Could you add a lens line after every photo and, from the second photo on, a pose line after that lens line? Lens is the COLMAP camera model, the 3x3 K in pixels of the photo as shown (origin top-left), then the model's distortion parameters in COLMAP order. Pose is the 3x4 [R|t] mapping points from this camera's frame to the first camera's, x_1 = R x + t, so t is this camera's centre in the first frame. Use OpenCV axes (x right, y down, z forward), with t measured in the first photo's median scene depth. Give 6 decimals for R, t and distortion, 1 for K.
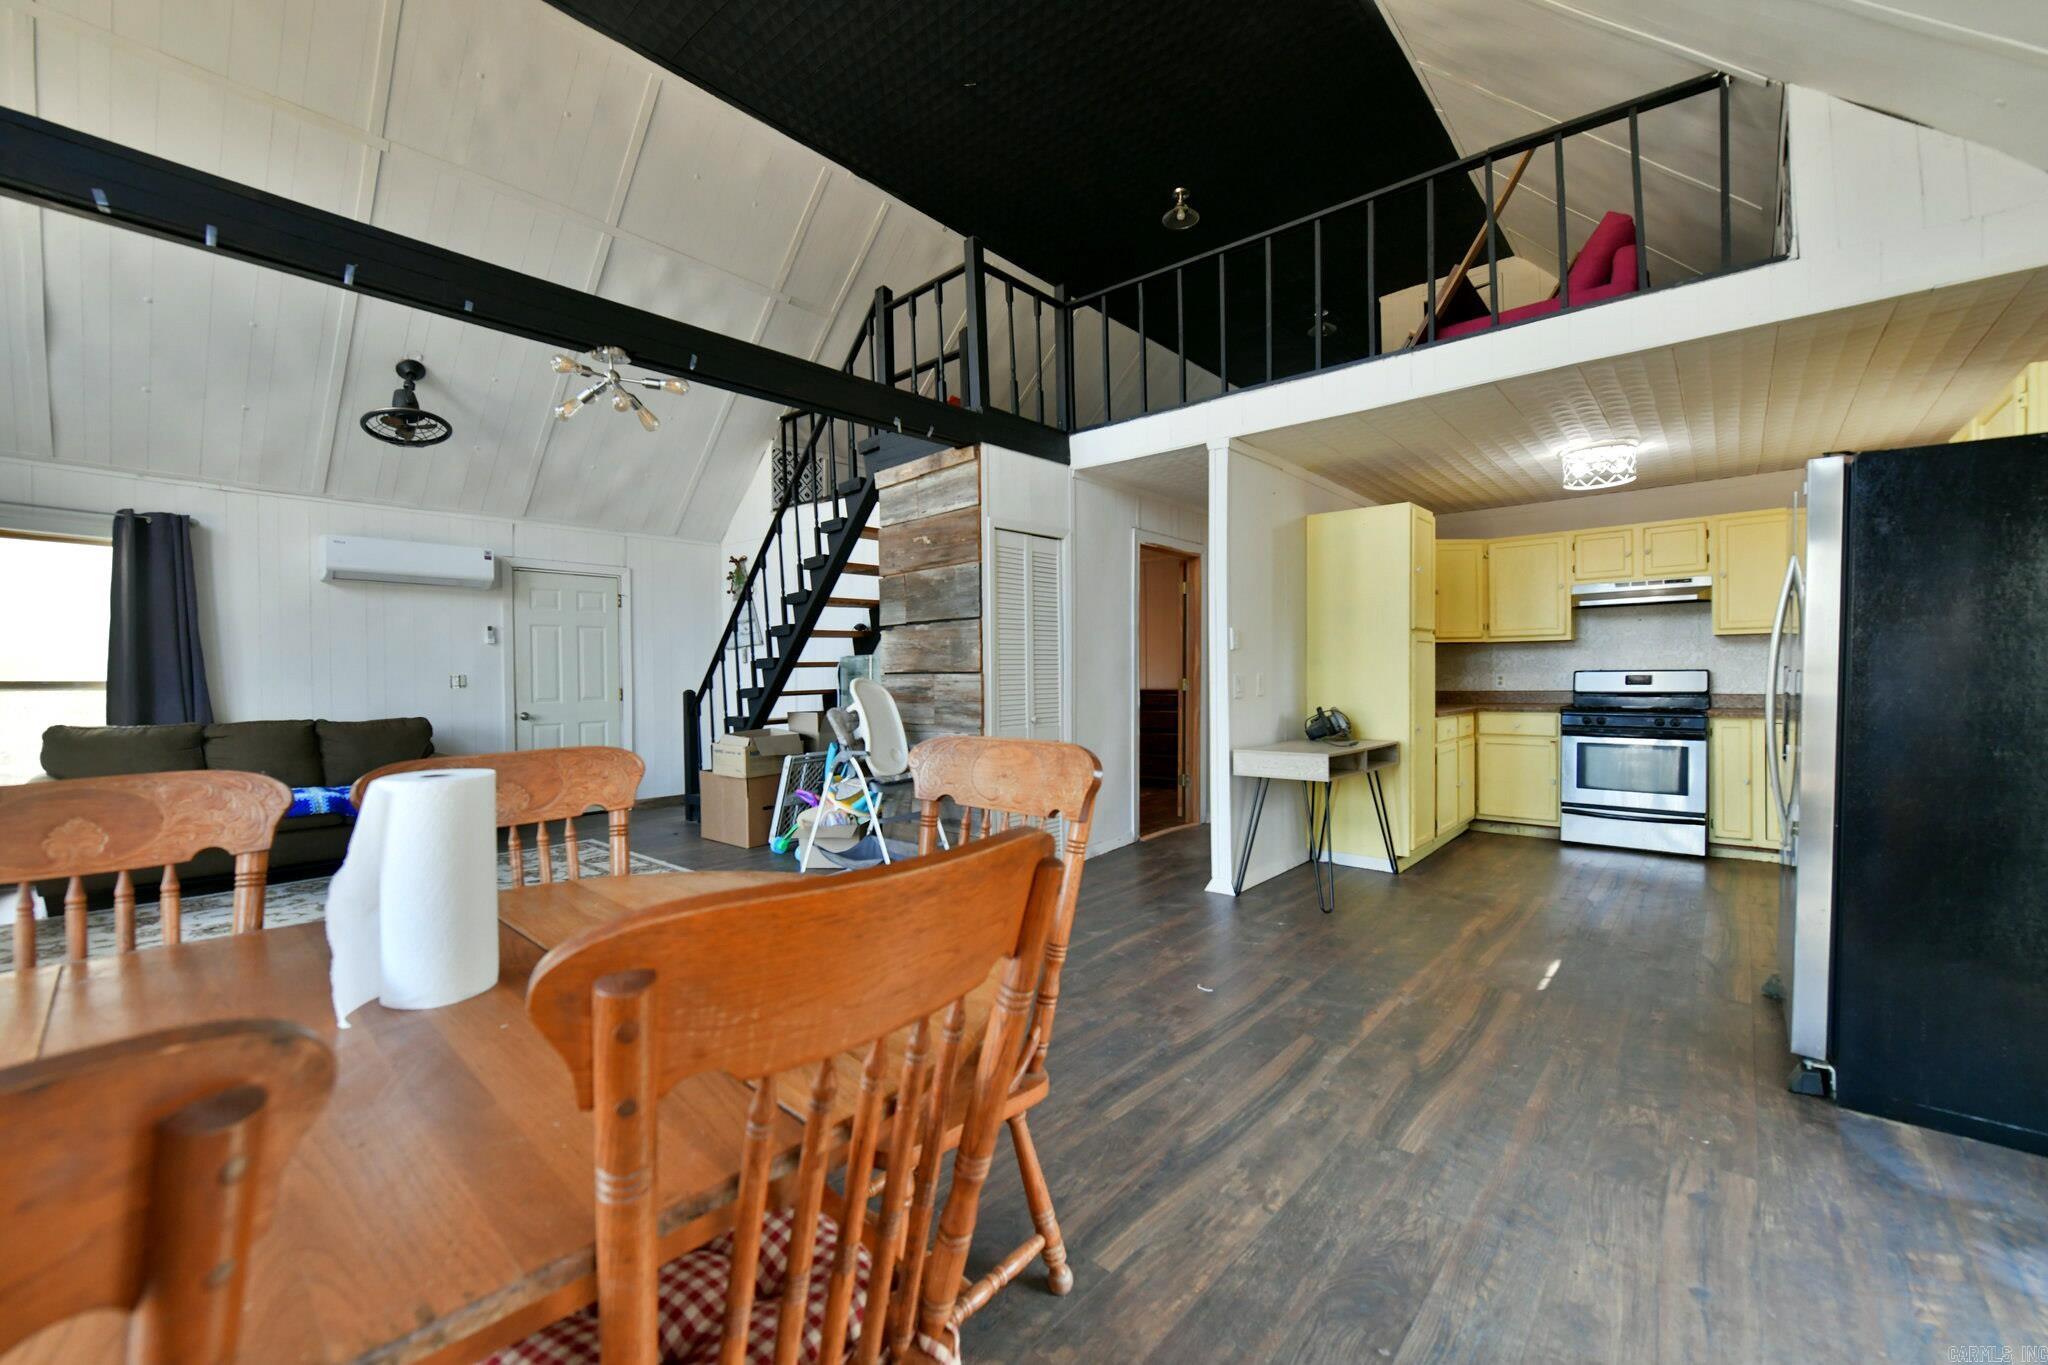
lens RADIAL K [[815.8, 0, 1025.3], [0, 815.8, 684.1], [0, 0, 1]] dist [-0.006025, -0.000702]
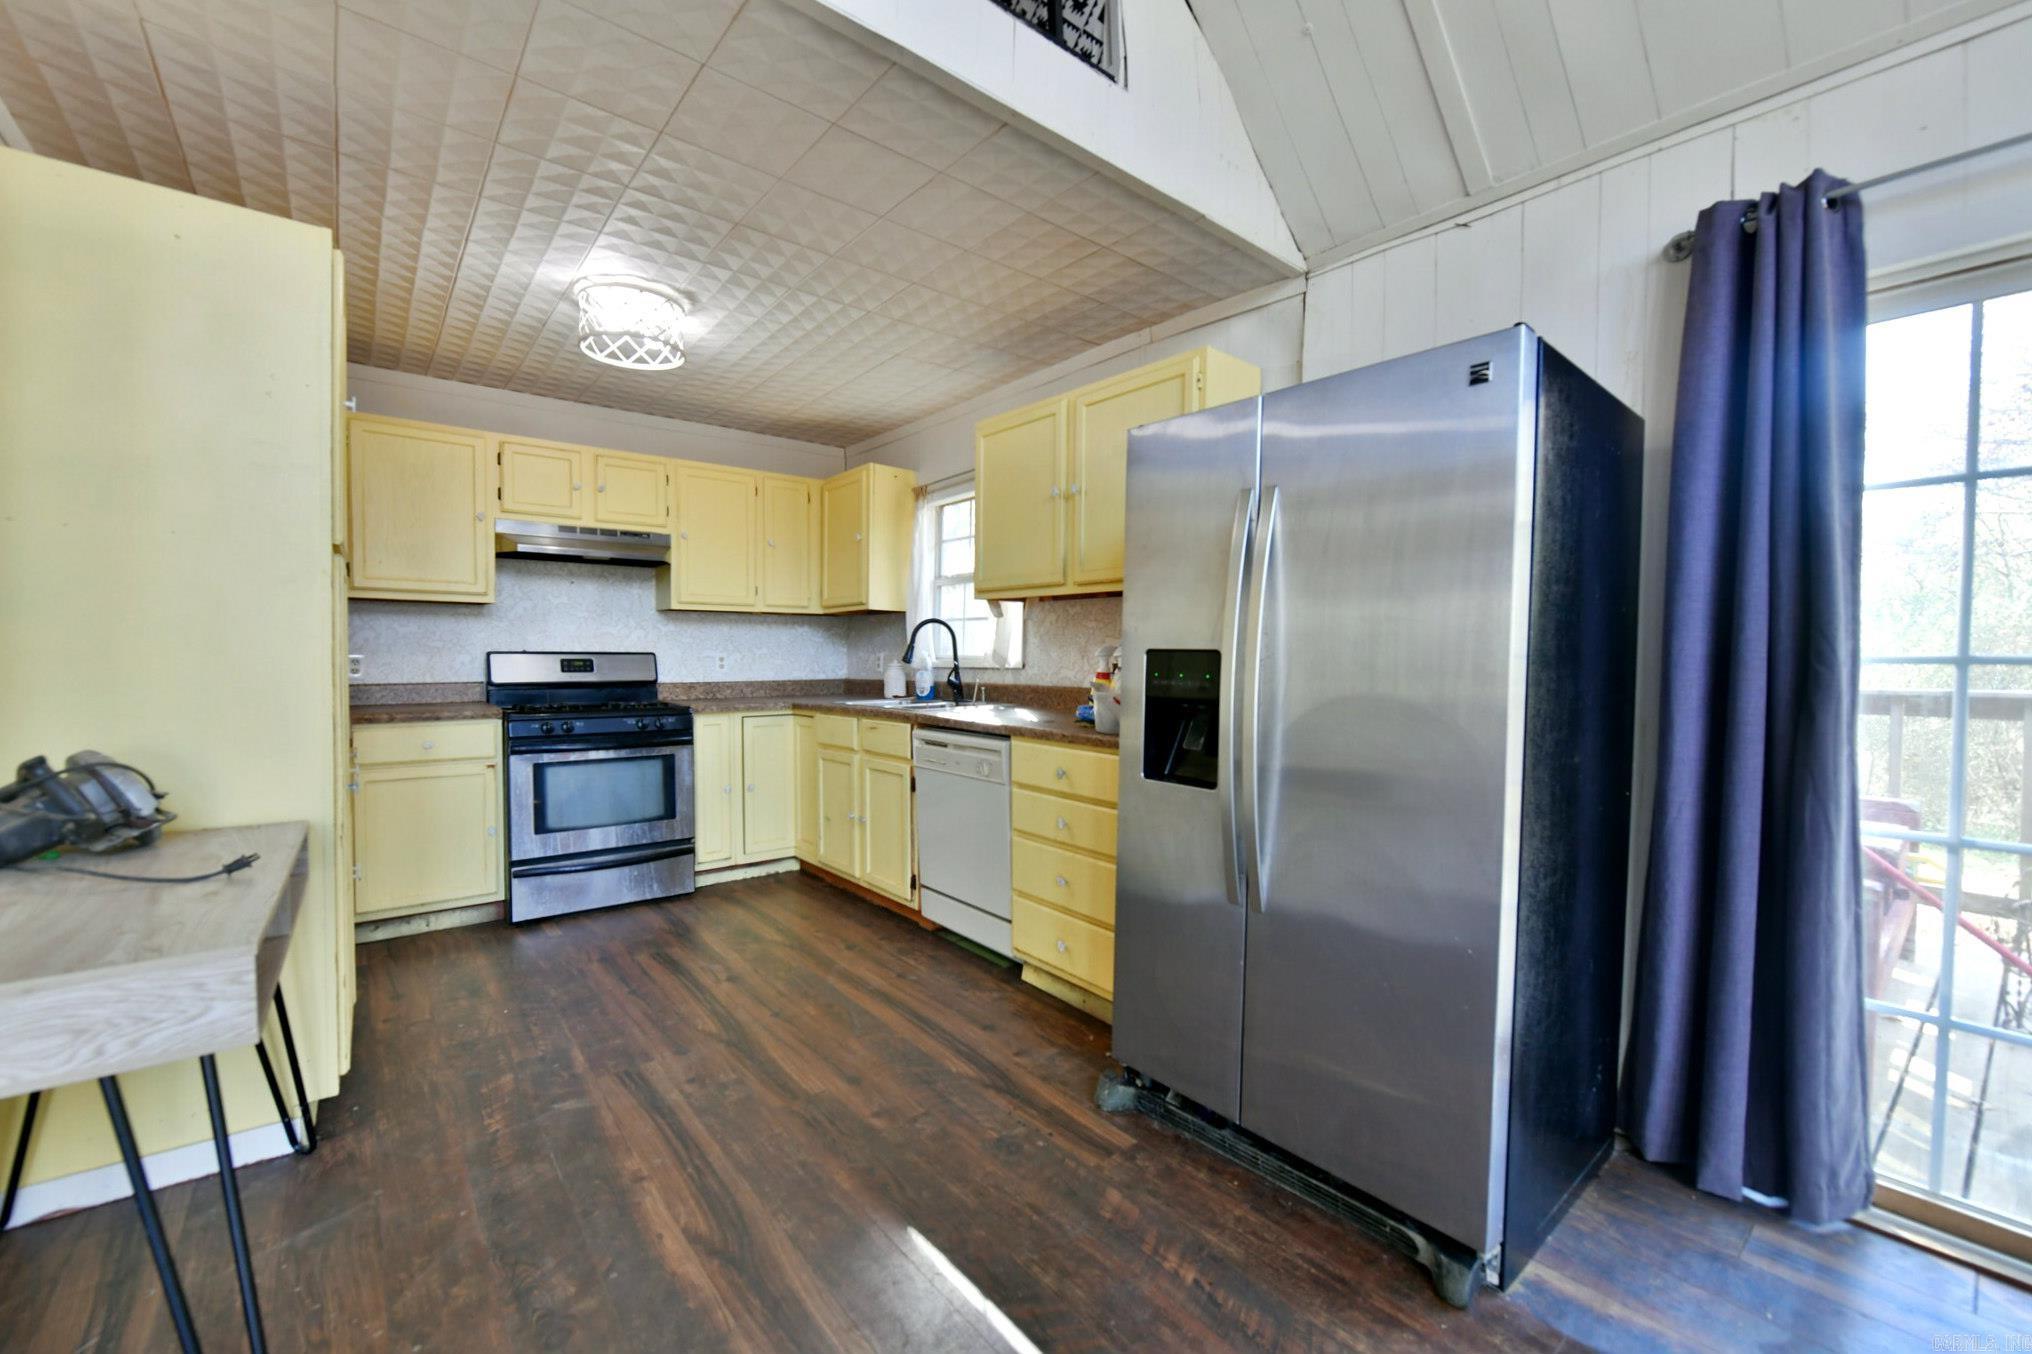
lens RADIAL K [[821.1, 0, 1018.2], [0, 821.1, 678.2], [0, 0, 1]] dist [-0.006587, -0.000305]
pose [[0.164831, -0.017065, 0.986174, 0.116051], [0.003697, 0.999854, 0.016683, -0.005174], [-0.986315, 0.000896, 0.164870, 0.559769]]
